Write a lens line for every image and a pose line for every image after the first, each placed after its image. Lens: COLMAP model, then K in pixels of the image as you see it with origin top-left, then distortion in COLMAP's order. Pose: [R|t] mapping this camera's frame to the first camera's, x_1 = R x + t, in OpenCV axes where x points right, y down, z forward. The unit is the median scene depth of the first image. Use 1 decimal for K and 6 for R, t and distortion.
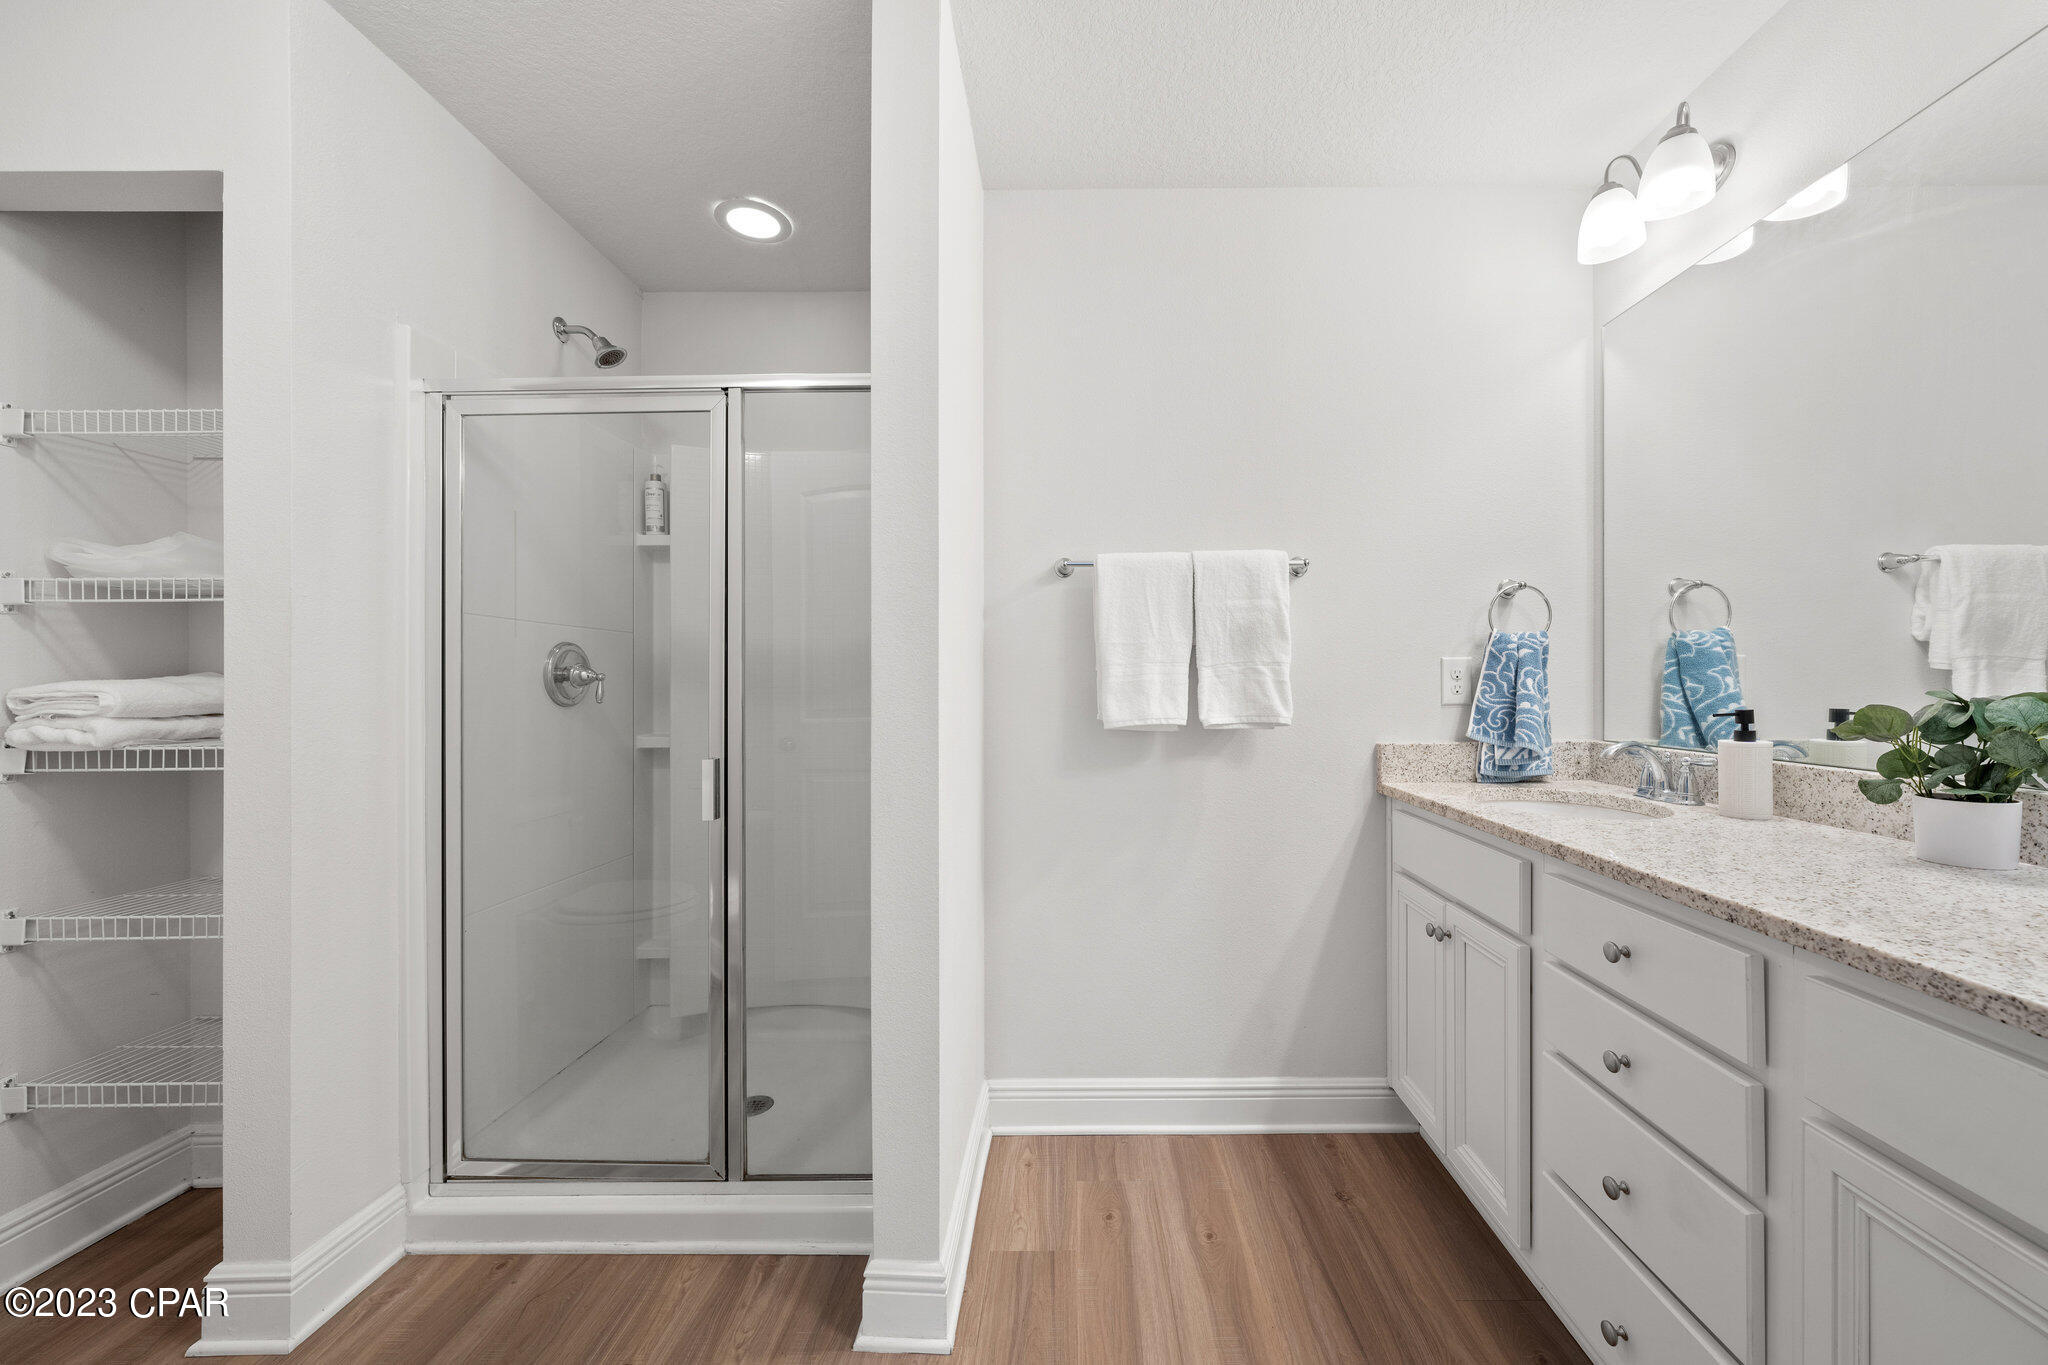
lens RADIAL K [[766.7, 0, 1072.0], [0, 766.7, 666.3], [0, 0, 1]] dist [-0.002876, 0.000098]
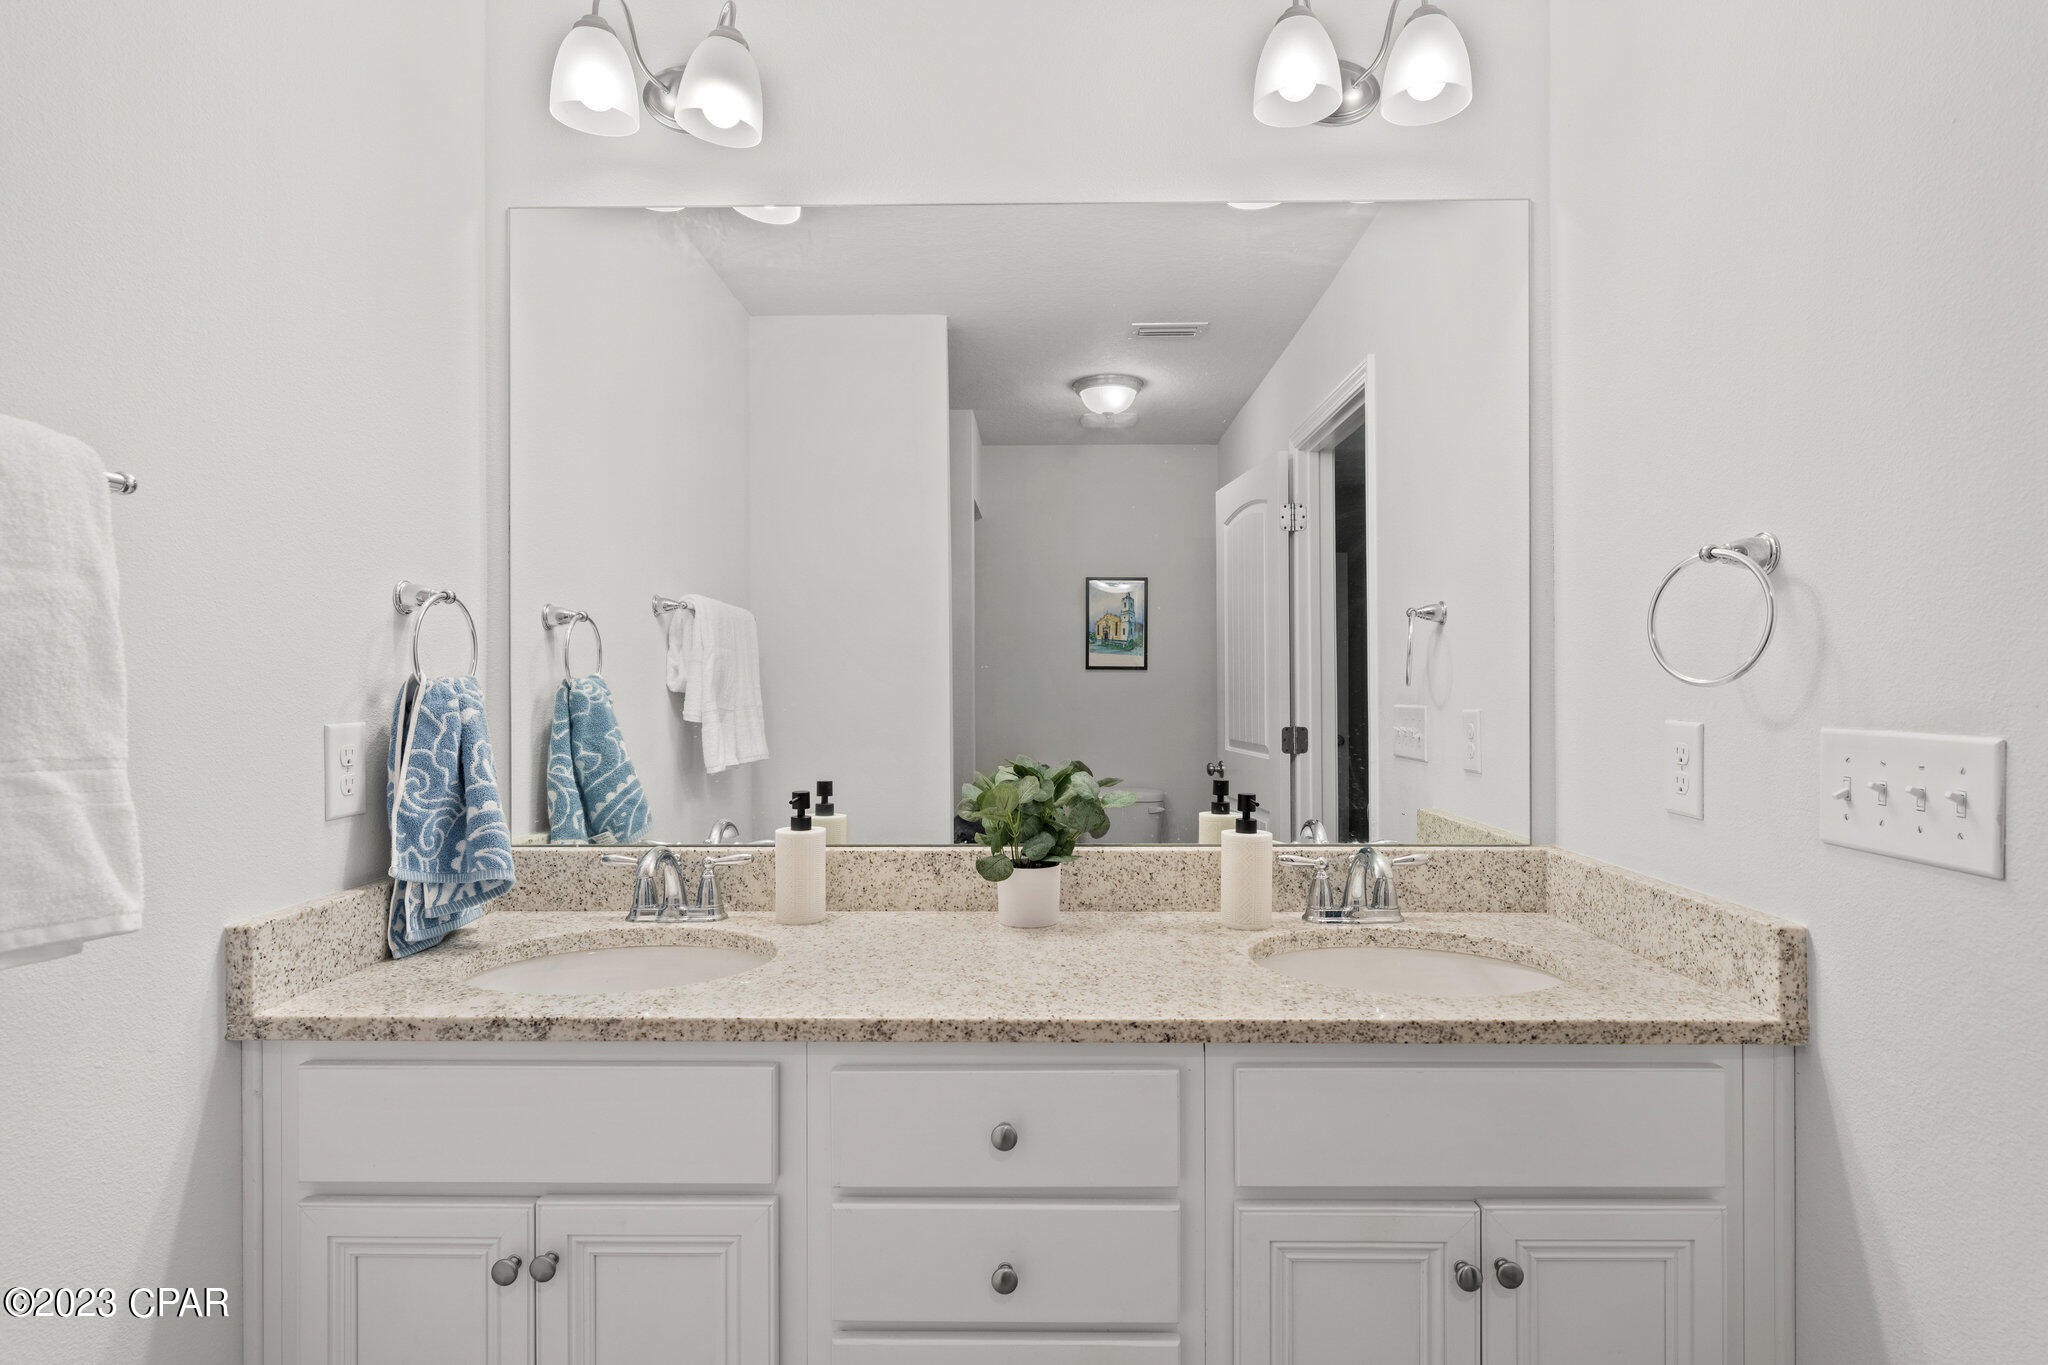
lens RADIAL K [[1063.5, 0, 1024.5], [0, 1063.5, 678.7], [0, 0, 1]] dist [-0.004674, 0.000346]
pose [[0.006348, 0.012619, 0.999900, -0.211267], [-0.018105, 0.999758, -0.012502, -0.042519], [-0.999816, -0.018024, 0.006575, 0.570407]]
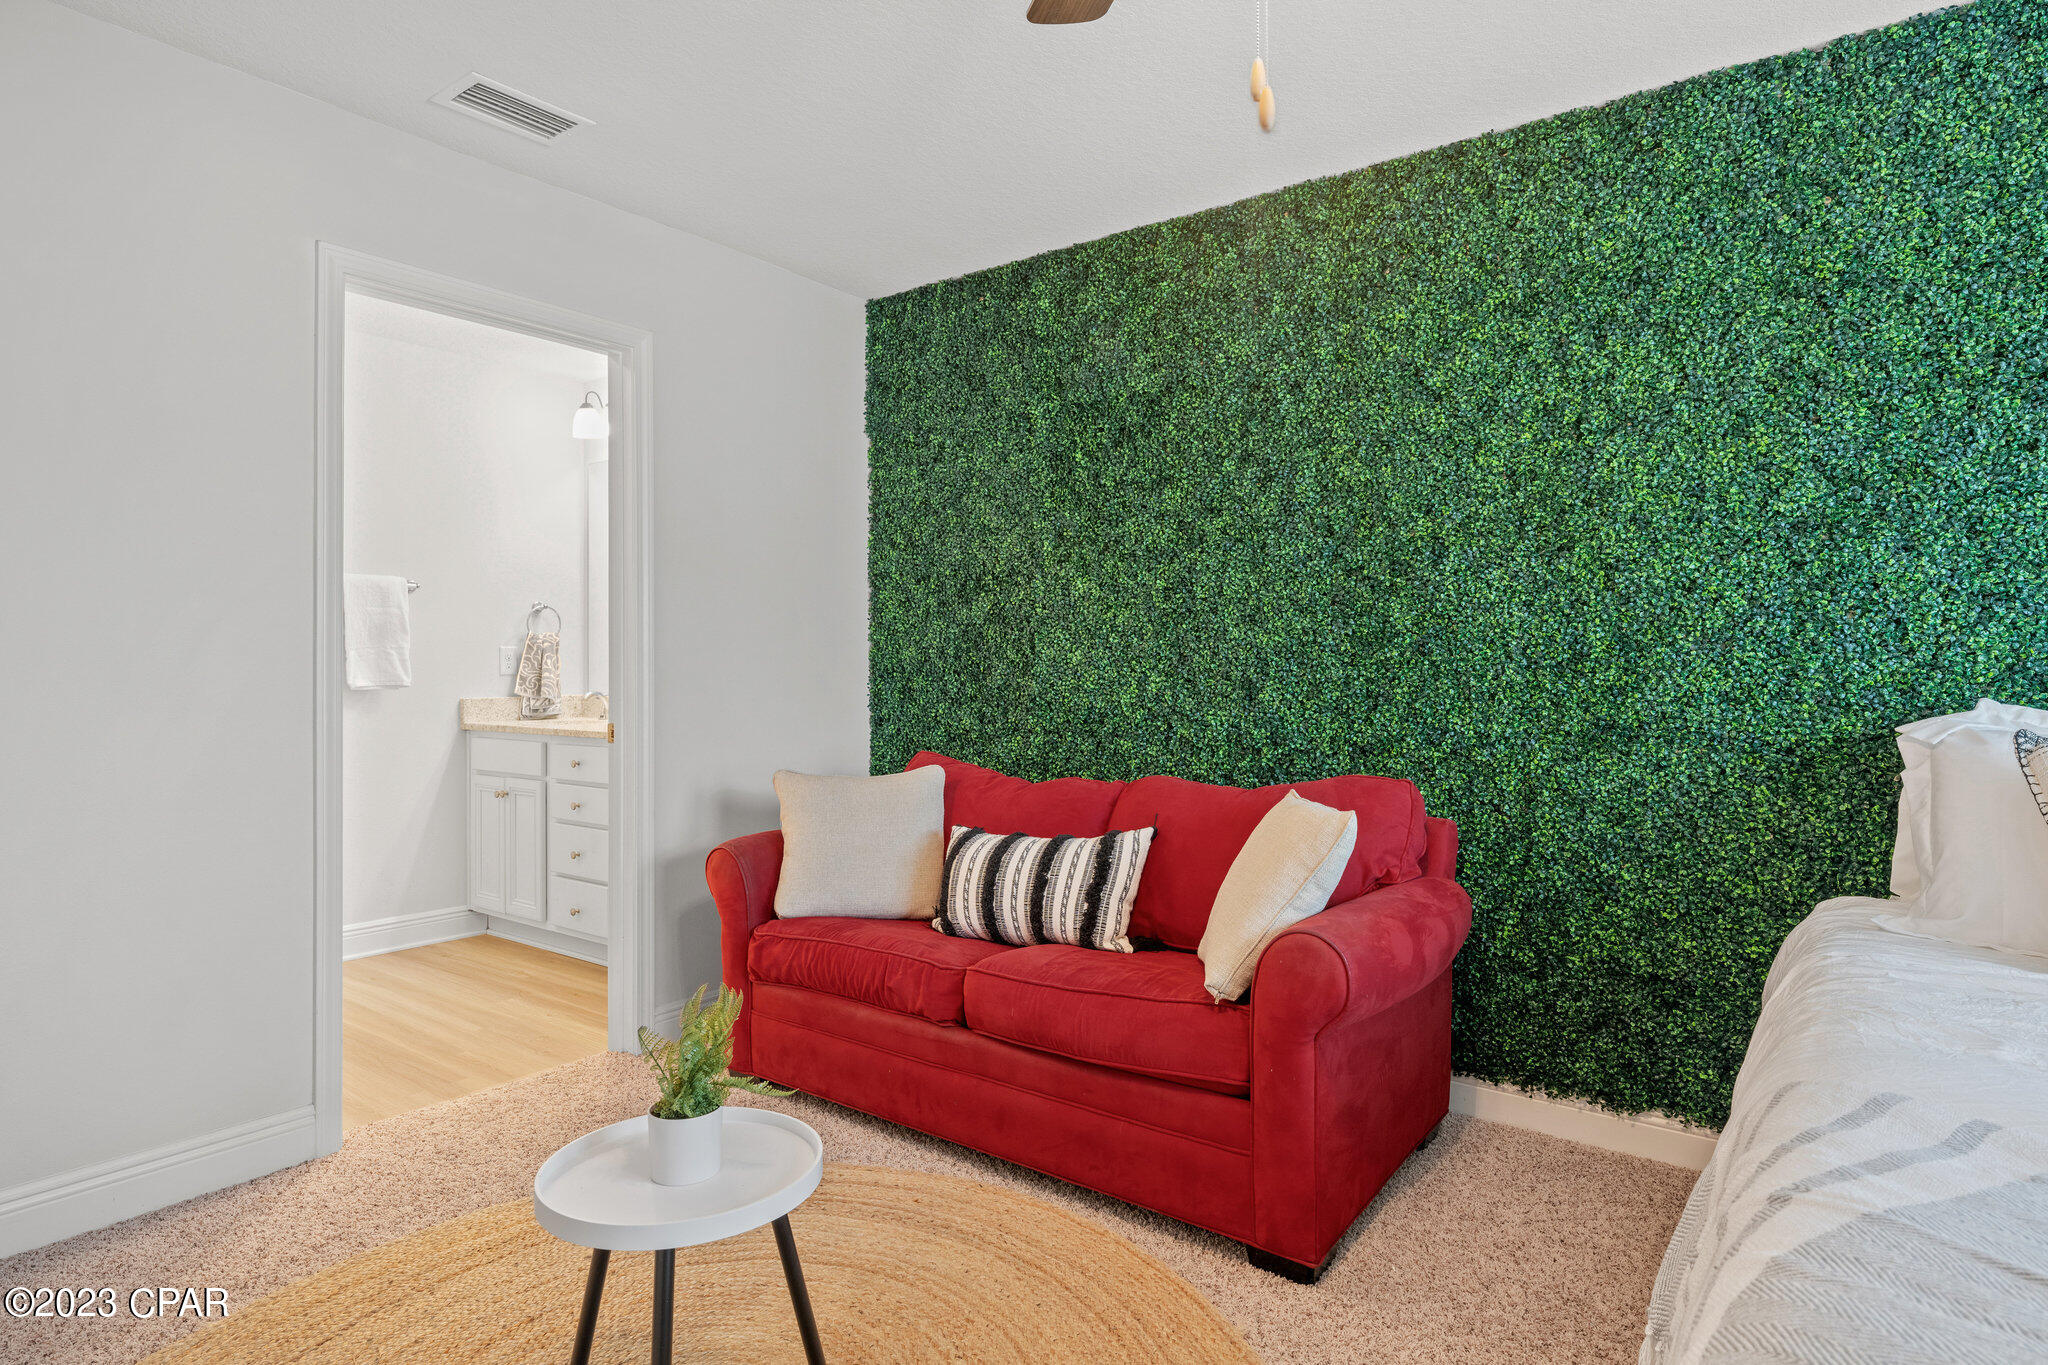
lens RADIAL K [[1161.7, 0, 1024.8], [0, 1161.7, 667.8], [0, 0, 1]] dist [-0.003648, -0.000062]
pose [[0.615892, 0.002947, 0.787825, -0.831083], [-0.002509, 0.999995, -0.001779, 0.037782], [-0.787827, -0.000881, 0.615896, -1.503859]]
